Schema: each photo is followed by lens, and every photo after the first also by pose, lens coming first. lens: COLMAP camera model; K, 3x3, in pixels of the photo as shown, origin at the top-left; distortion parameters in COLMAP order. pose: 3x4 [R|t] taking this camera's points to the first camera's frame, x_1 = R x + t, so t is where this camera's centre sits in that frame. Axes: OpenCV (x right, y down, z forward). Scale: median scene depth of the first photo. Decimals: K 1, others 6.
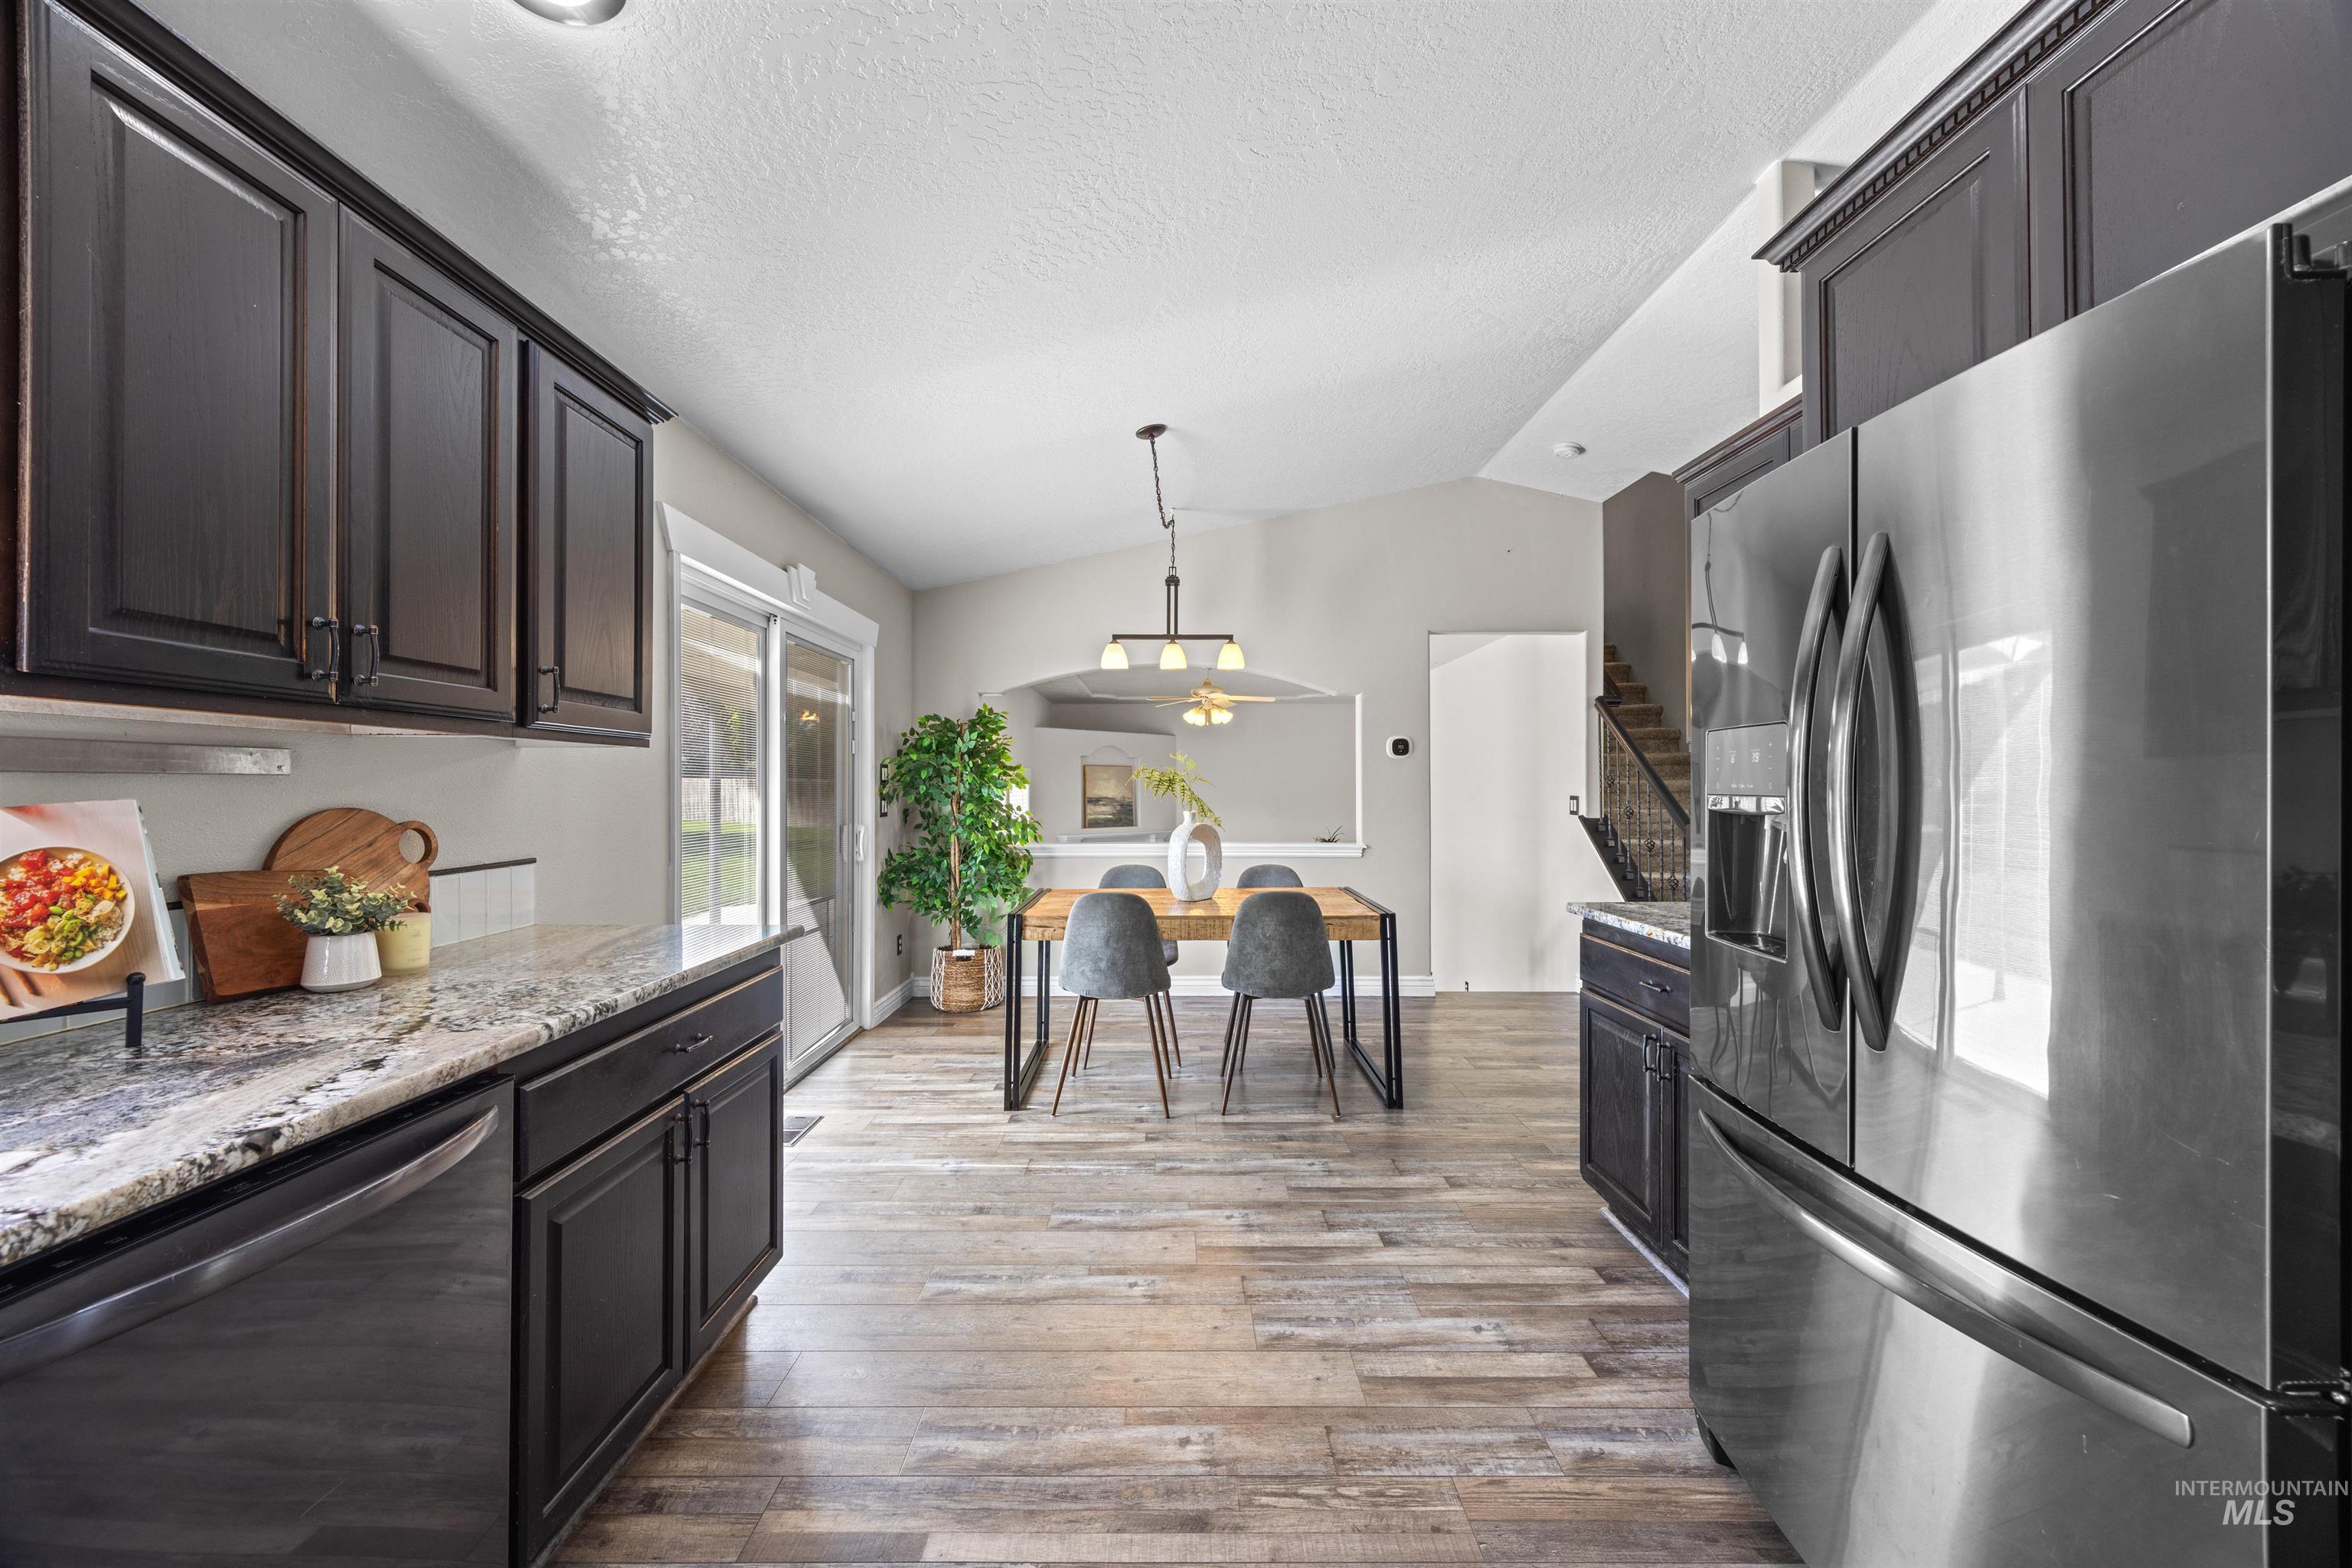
lens RADIAL K [[891.4, 0, 1169.4], [0, 891.4, 785.0], [0, 0, 1]] dist [0.000484, -0.000266]
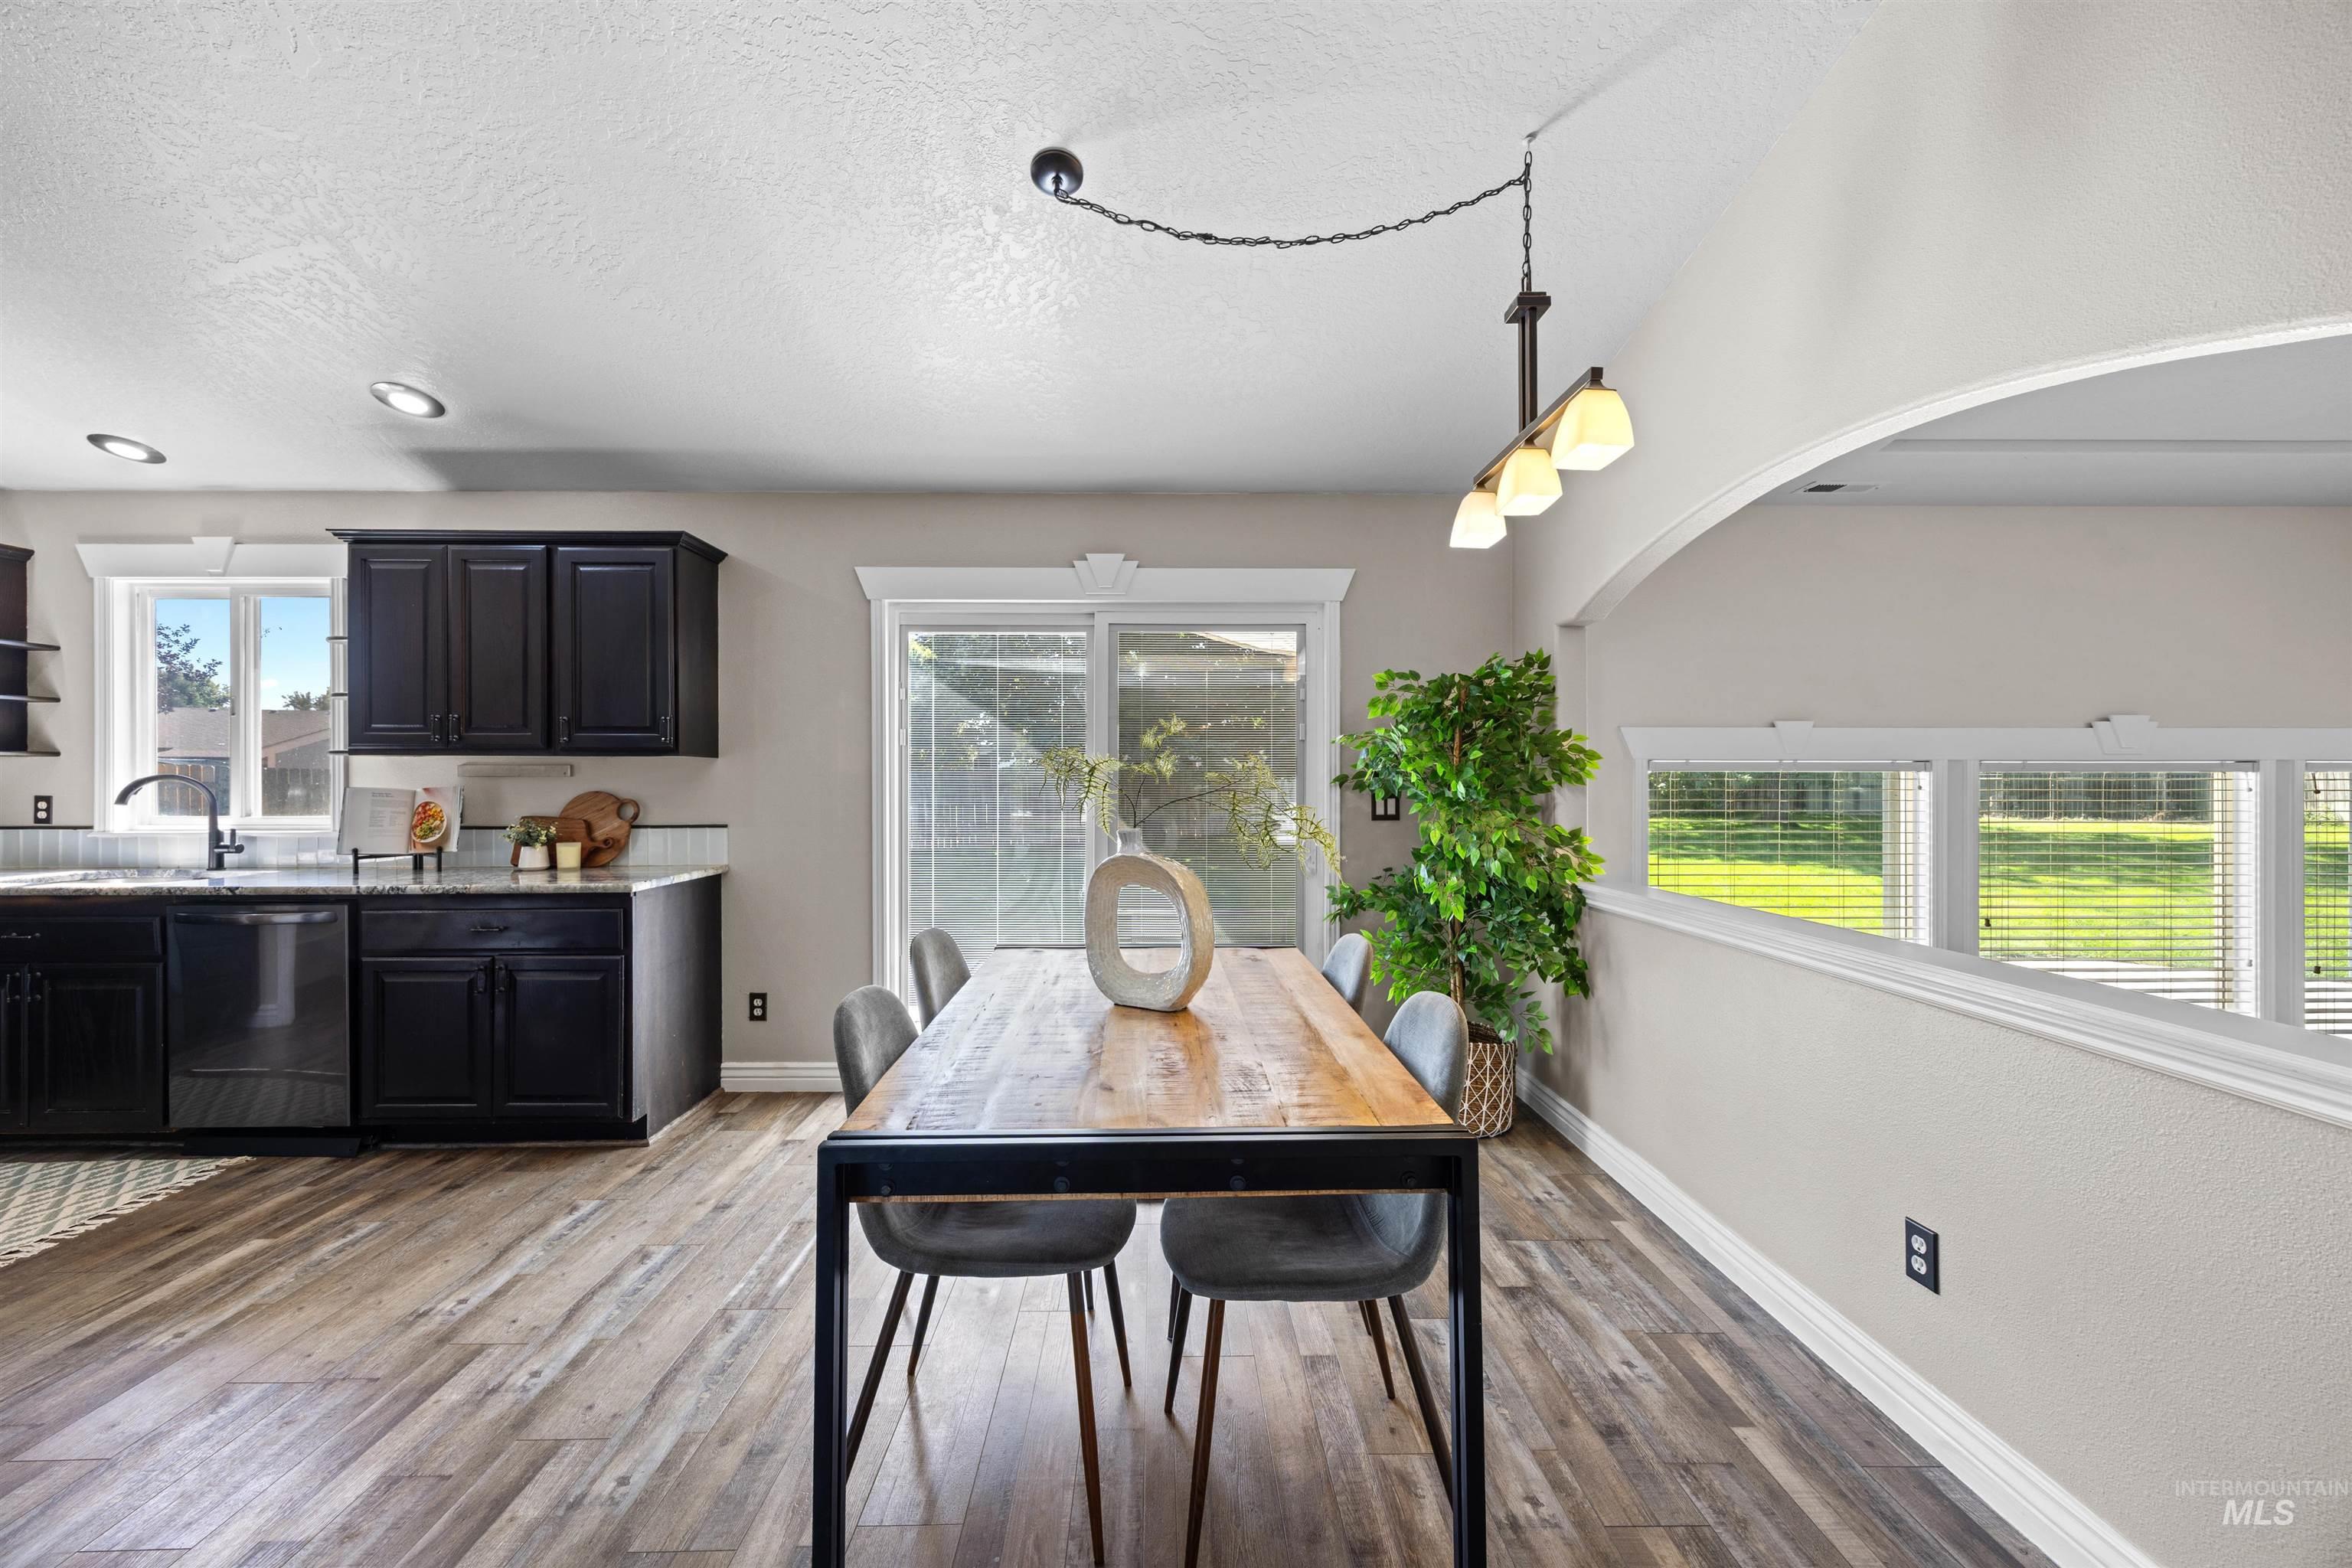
lens RADIAL K [[891.4, 0, 1170.4], [0, 891.4, 785.2], [0, 0, 1]] dist [0.000484, -0.000266]
pose [[0.019331, 0.003370, -0.999807, 1.380482], [0.002855, 0.999990, 0.003426, 0.007745], [0.999809, -0.002921, 0.019321, 2.589262]]
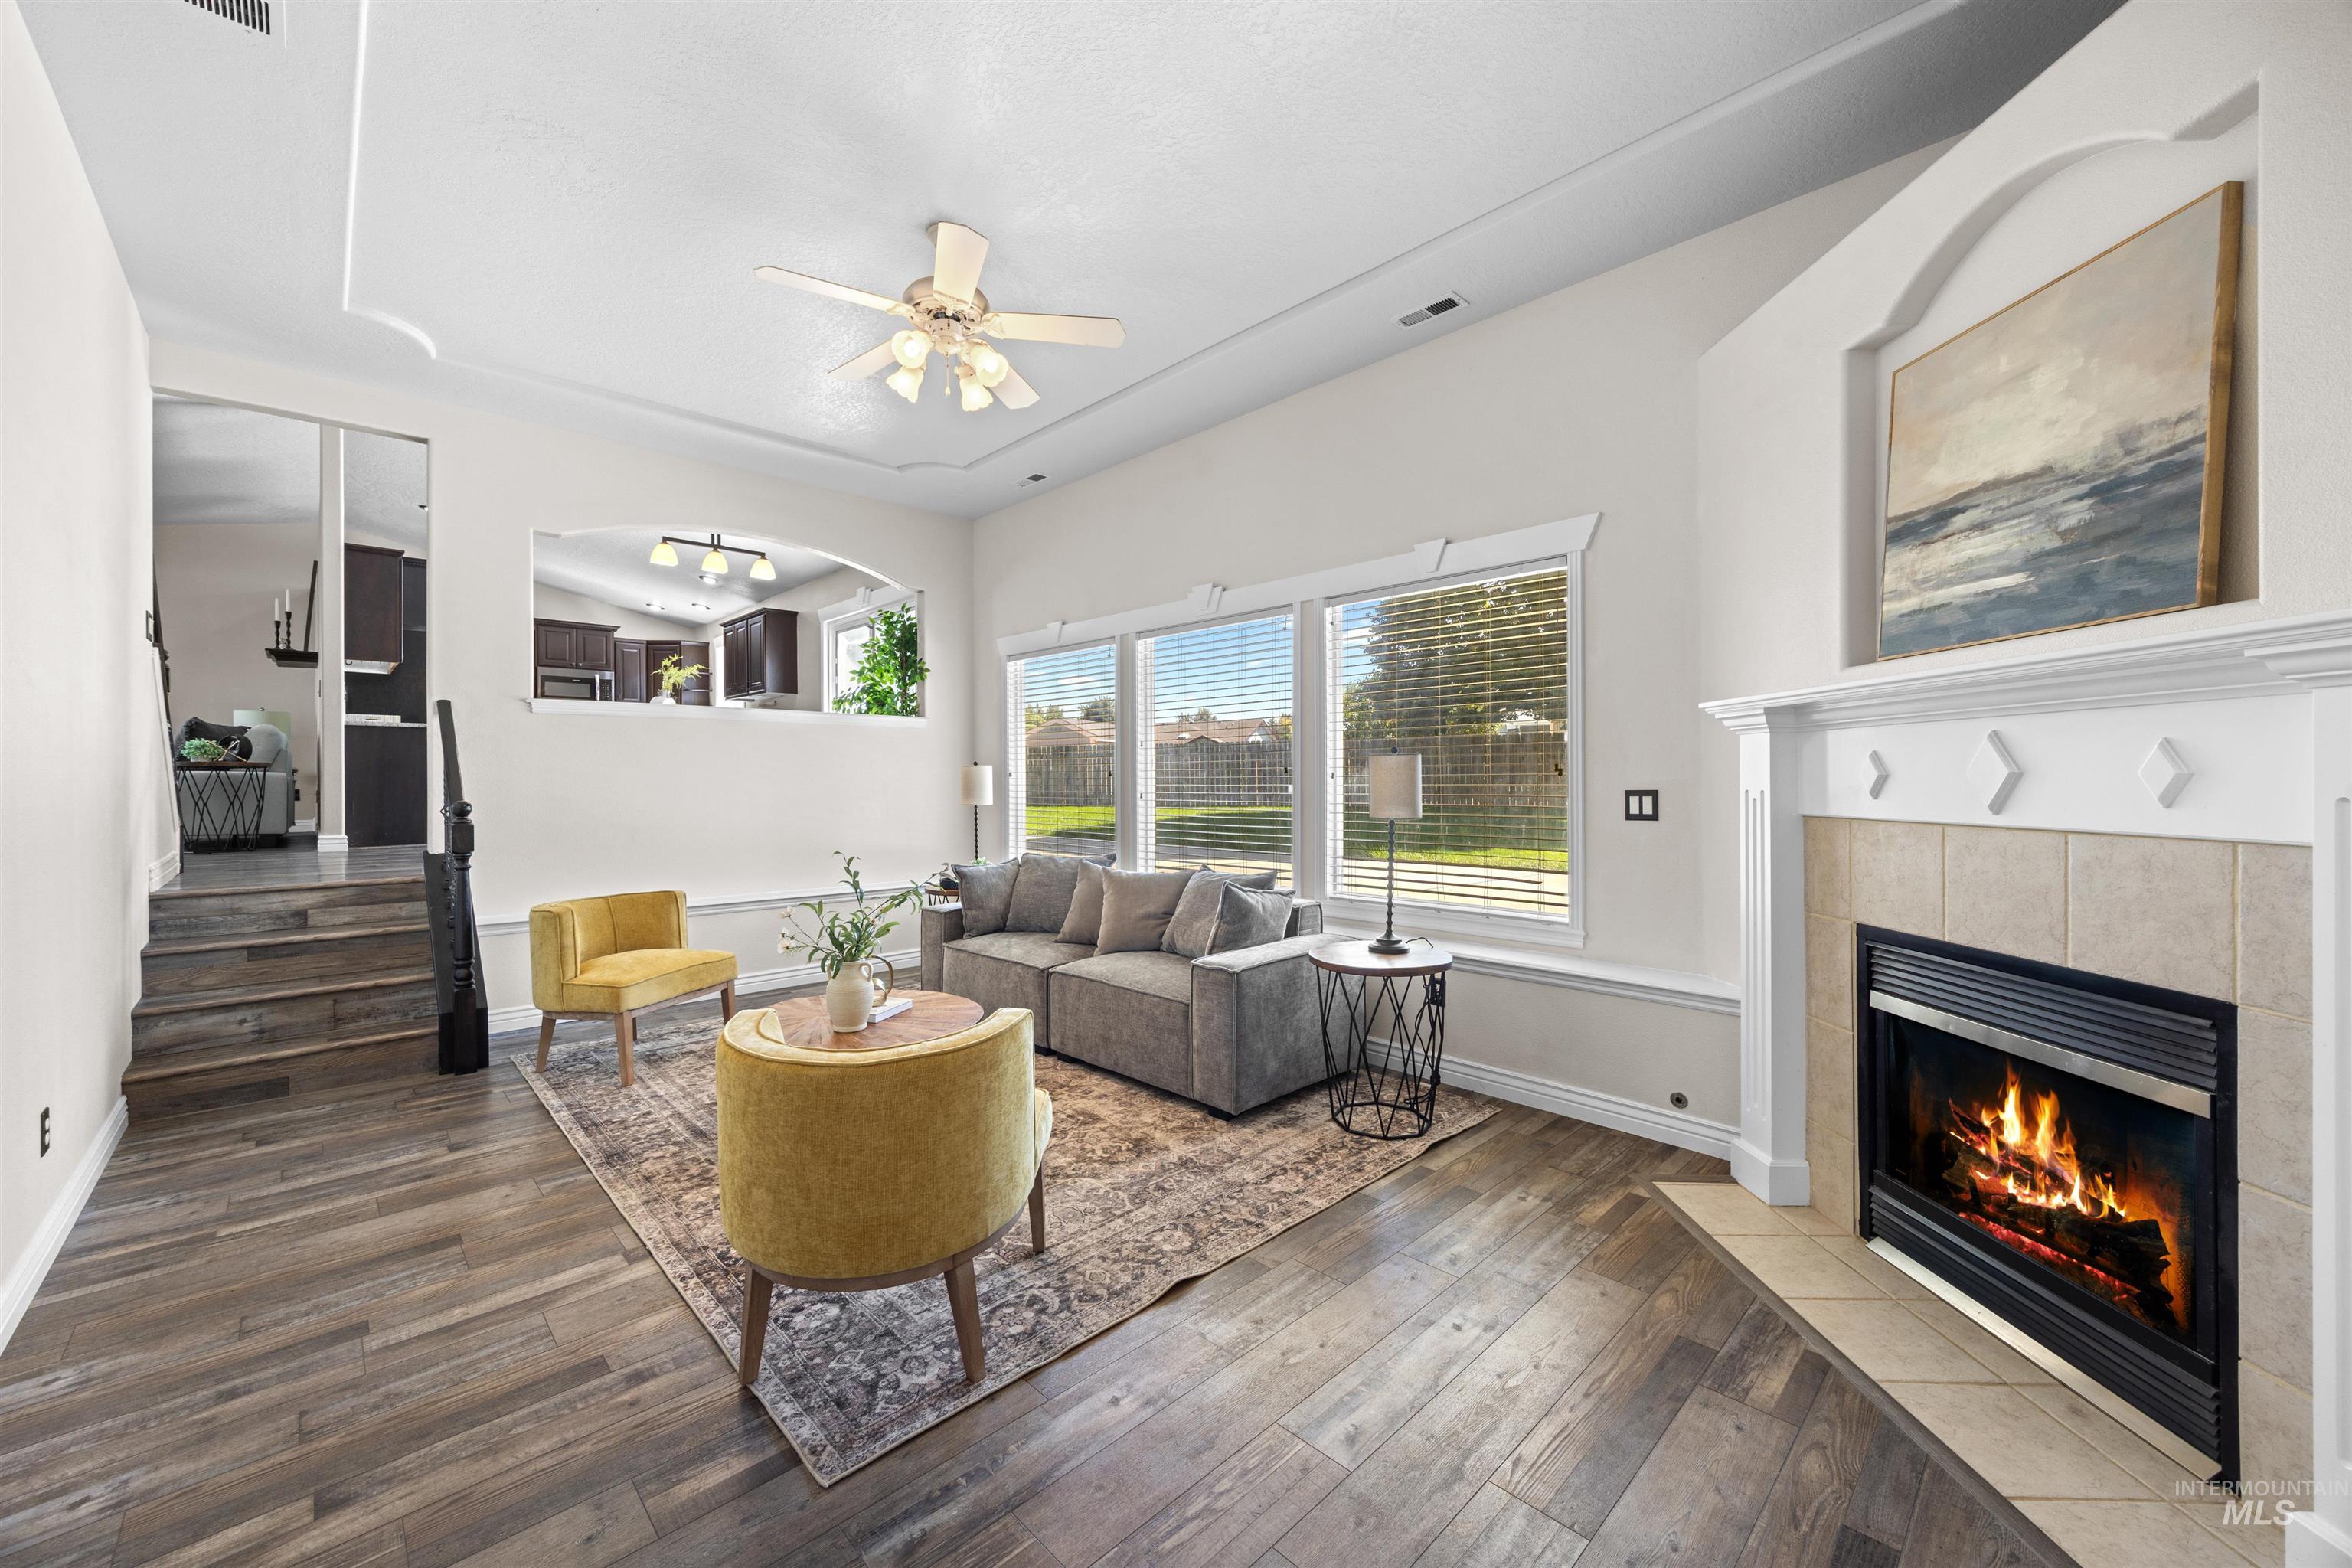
lens RADIAL K [[891.4, 0, 1176.1], [0, 891.4, 782.9], [0, 0, 1]] dist [0.000484, -0.000266]
pose [[-0.721883, 0.001333, -0.692014, 1.419293], [0.003875, 0.999990, -0.002116, 0.590523], [0.692004, -0.004209, -0.721881, 7.795008]]
